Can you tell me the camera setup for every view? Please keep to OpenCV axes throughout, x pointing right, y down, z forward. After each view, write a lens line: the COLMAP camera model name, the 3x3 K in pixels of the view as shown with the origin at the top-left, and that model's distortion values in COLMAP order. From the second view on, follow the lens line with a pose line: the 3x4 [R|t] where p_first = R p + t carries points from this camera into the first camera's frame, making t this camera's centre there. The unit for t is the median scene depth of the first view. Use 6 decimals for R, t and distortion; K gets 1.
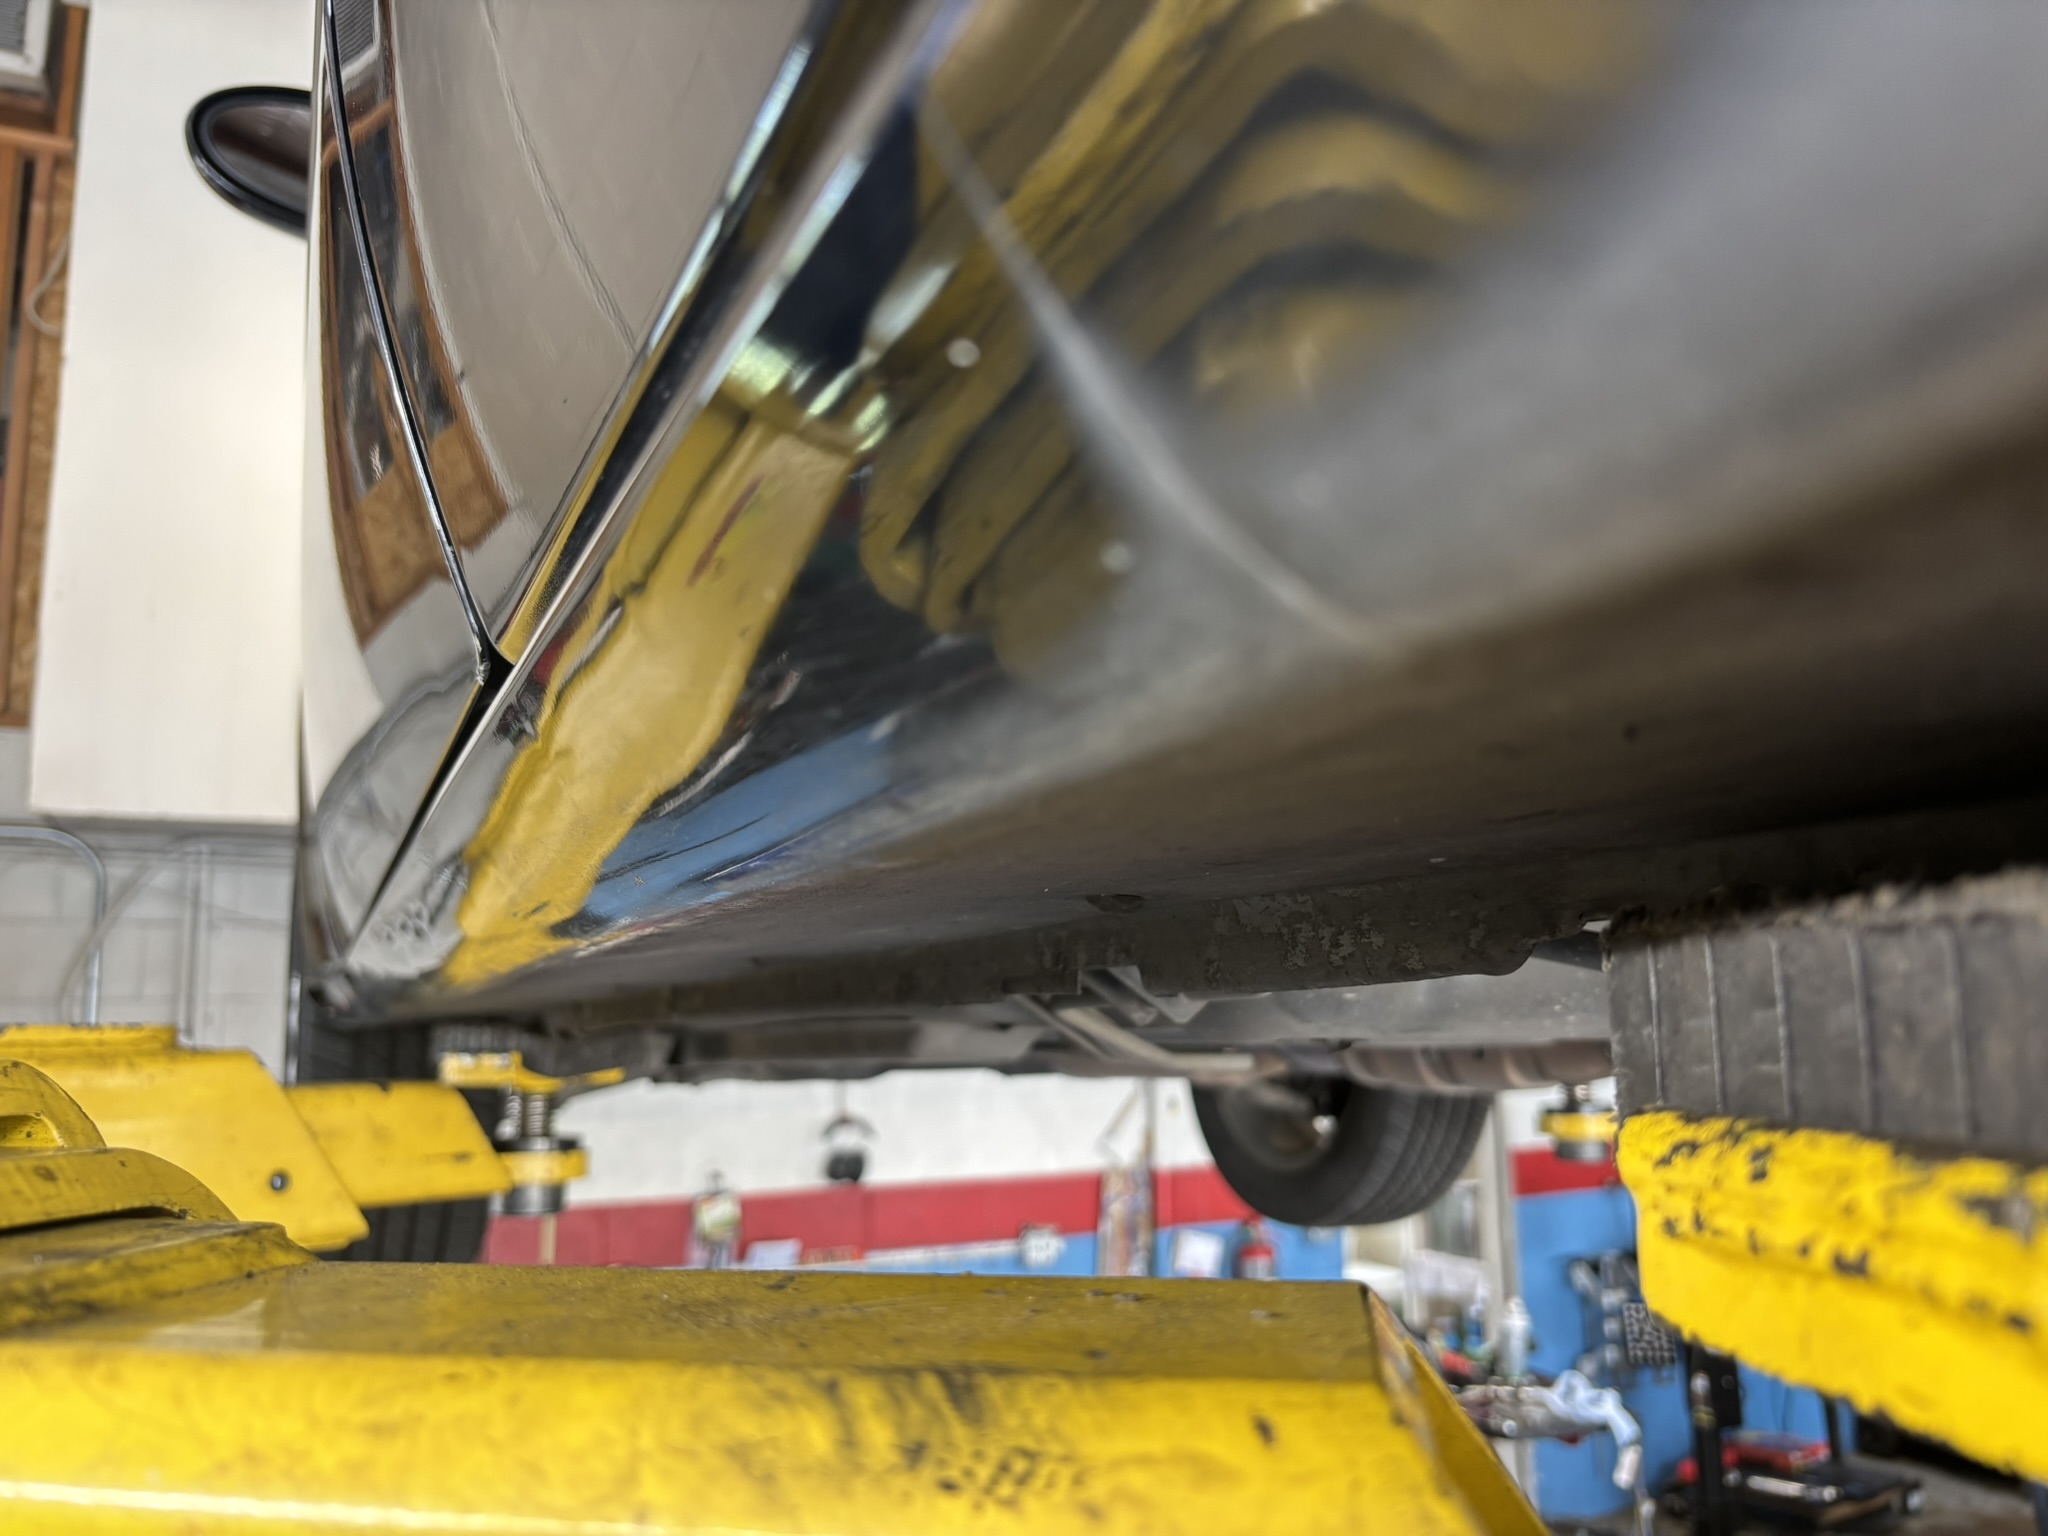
lens RADIAL K [[1563.9, 0, 1019.8], [0, 1563.9, 762.5], [0, 0, 1]] dist [0.030929, -0.033164]
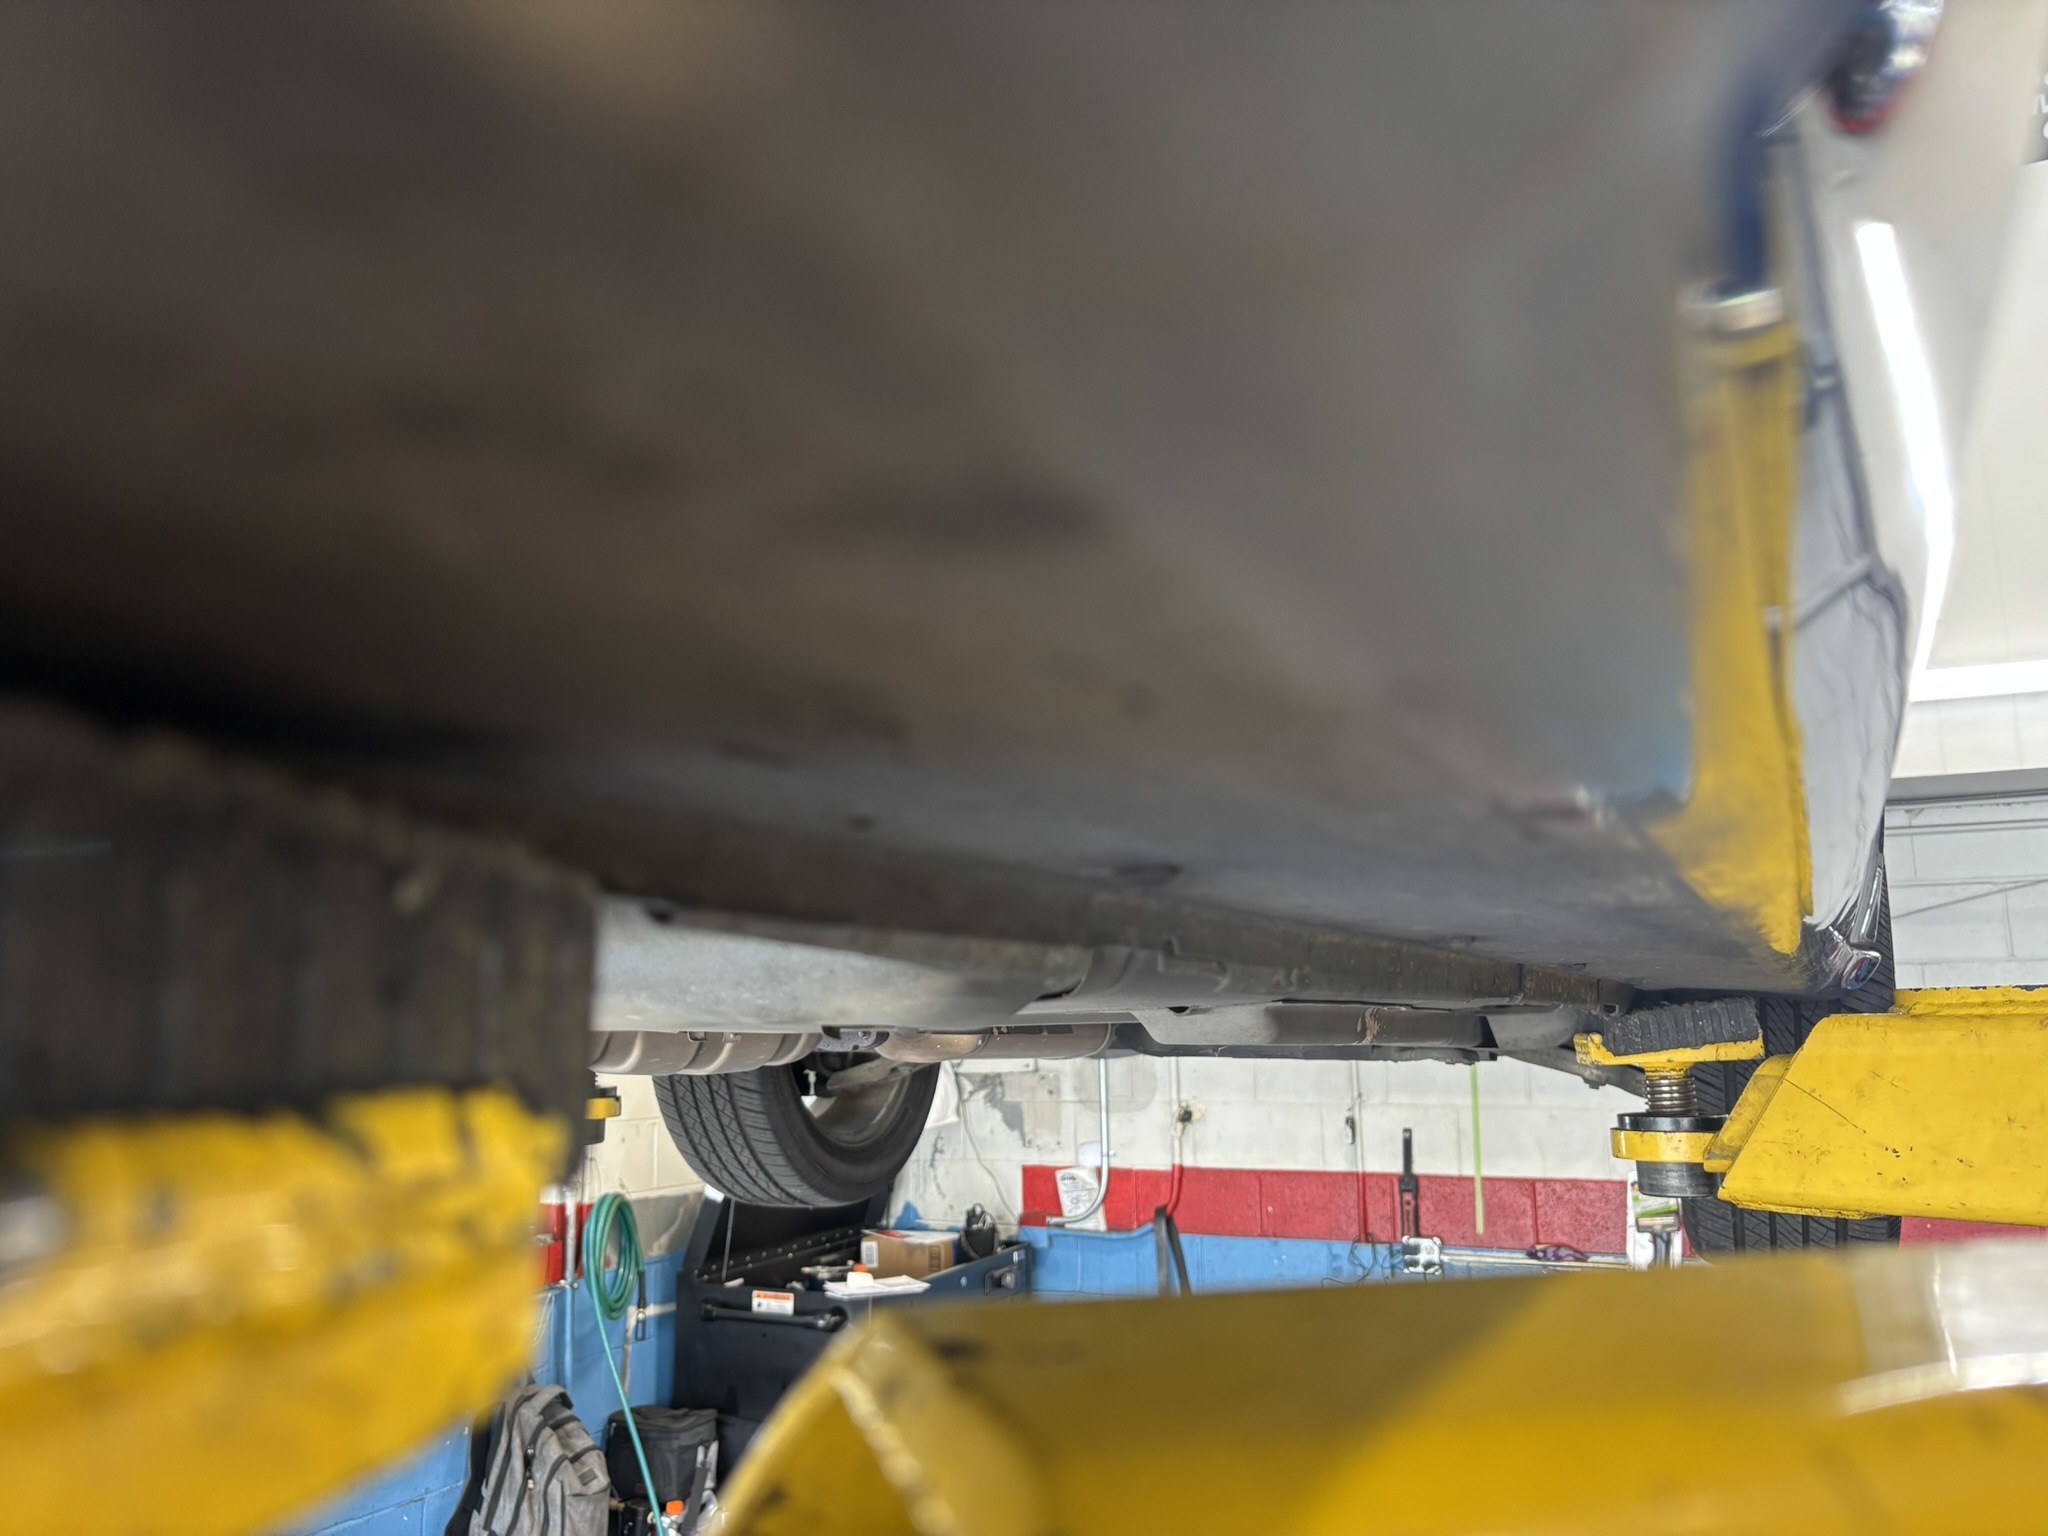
lens RADIAL K [[1563.9, 0, 1023.4], [0, 1563.9, 767.3], [0, 0, 1]] dist [0.030929, -0.033164]
pose [[0.622692, -0.110931, -0.774564, 0.319043], [0.128920, 0.990916, -0.038273, 0.020837], [0.771773, -0.076024, 0.631337, 0.144636]]
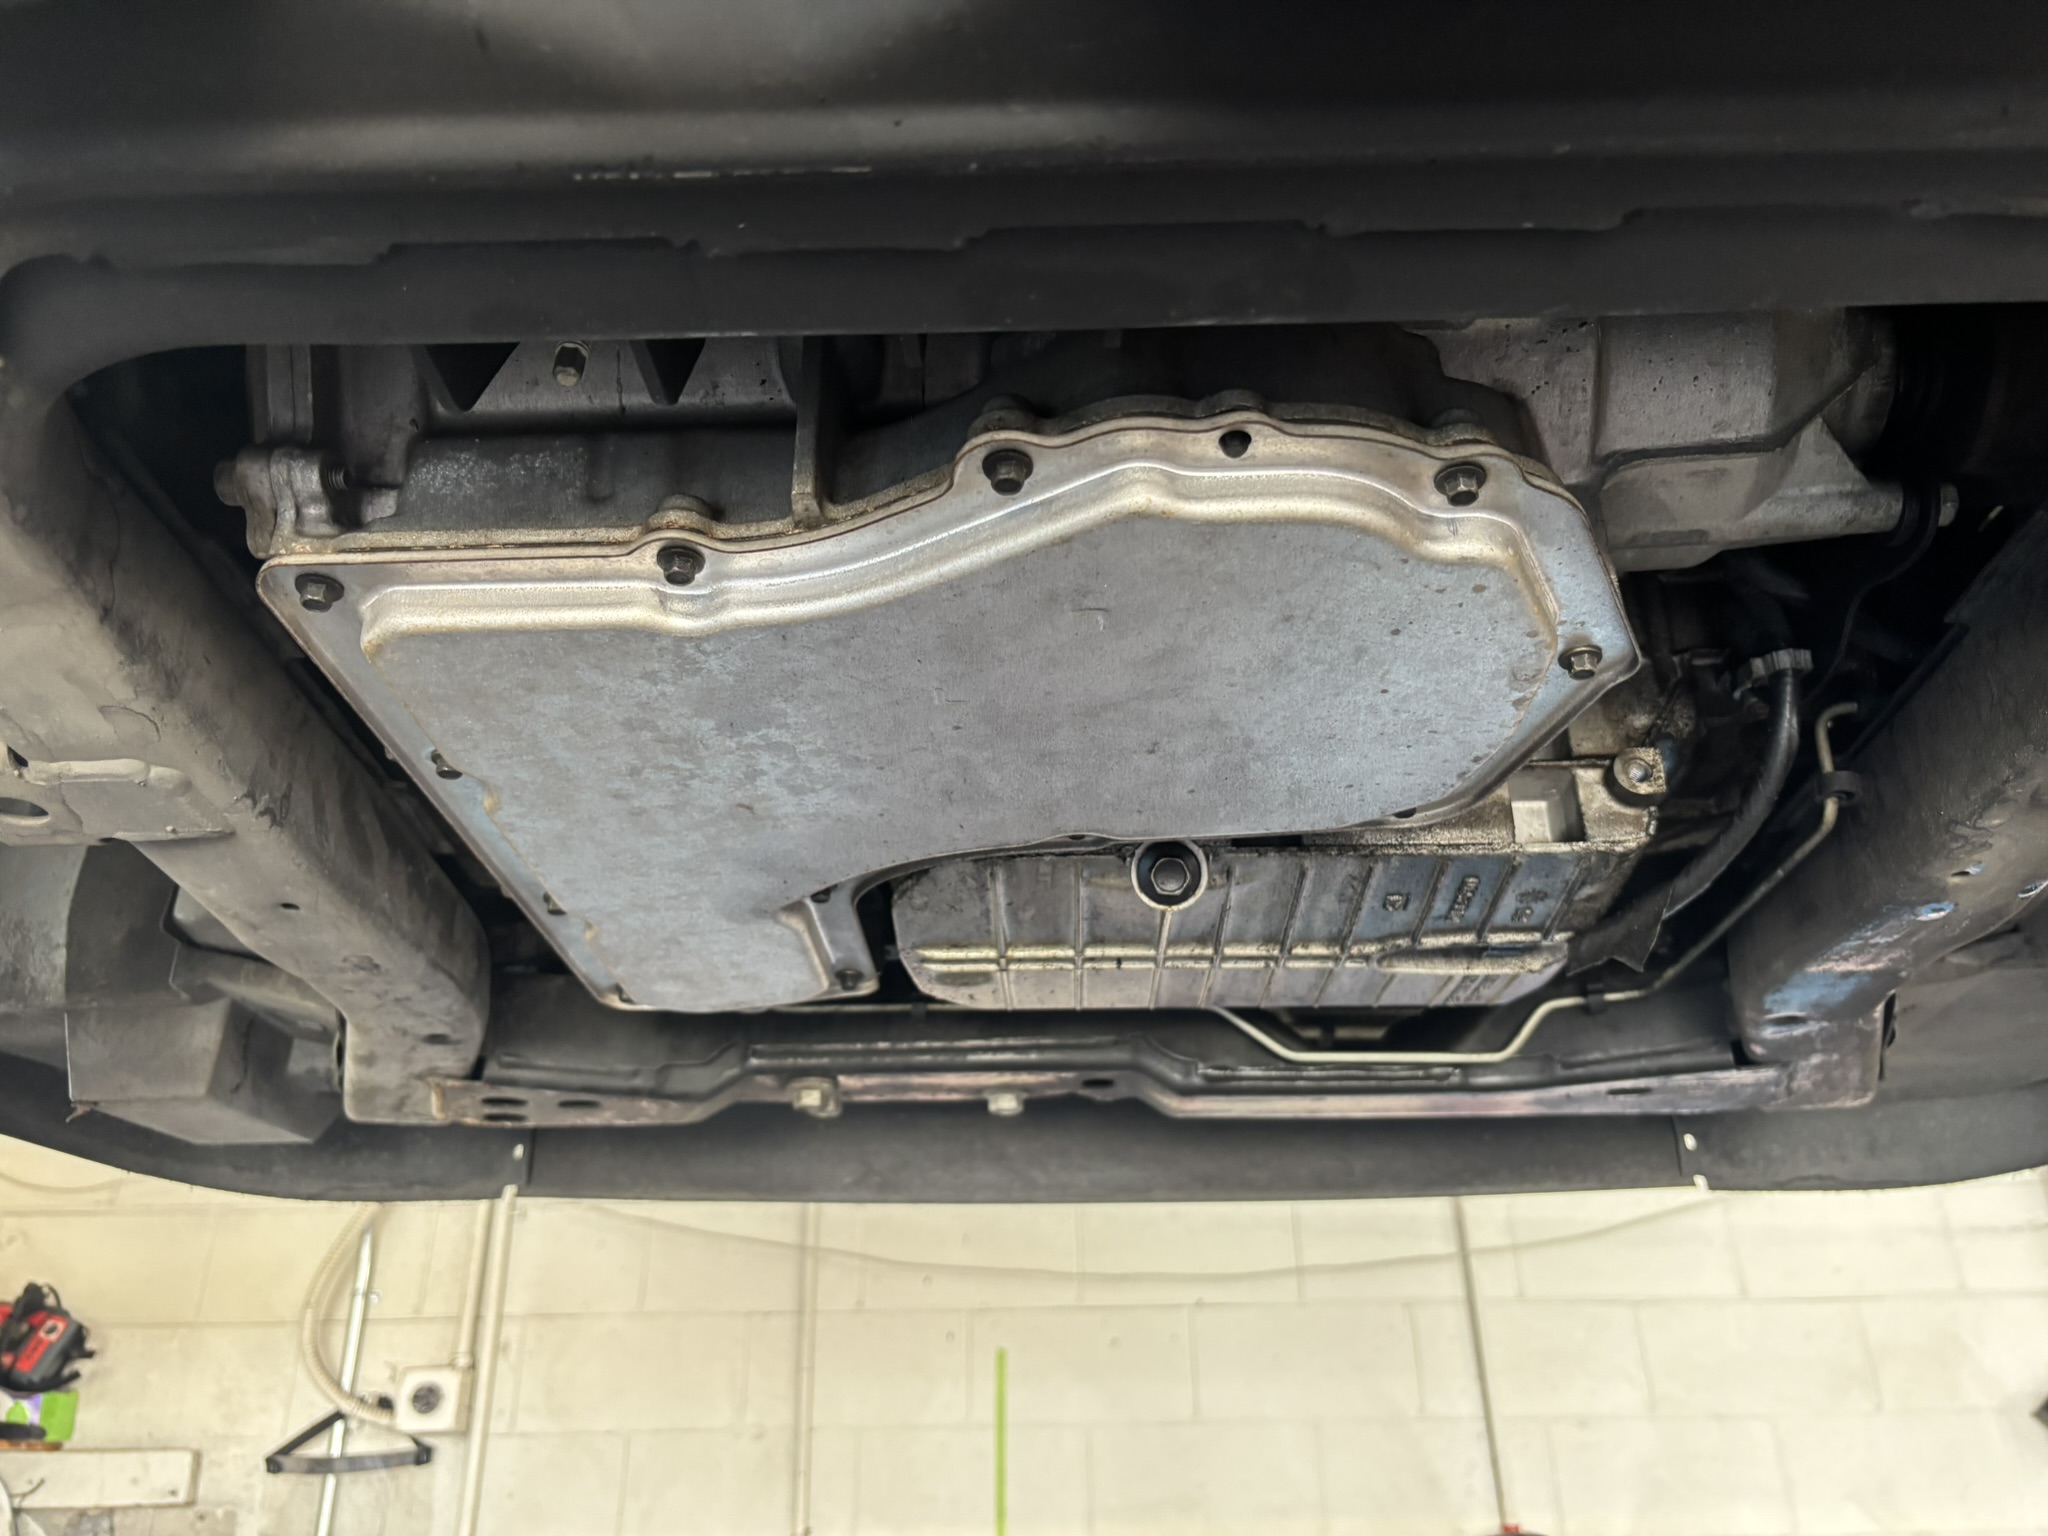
lens RADIAL K [[1563.9, 0, 1017.5], [0, 1563.9, 760.3], [0, 0, 1]] dist [0.030929, -0.033164]
pose [[0.895489, -0.195052, -0.400067, 0.005592], [0.070060, 0.949426, -0.306074, 0.131782], [0.439534, 0.246057, 0.863867, 0.398206]]
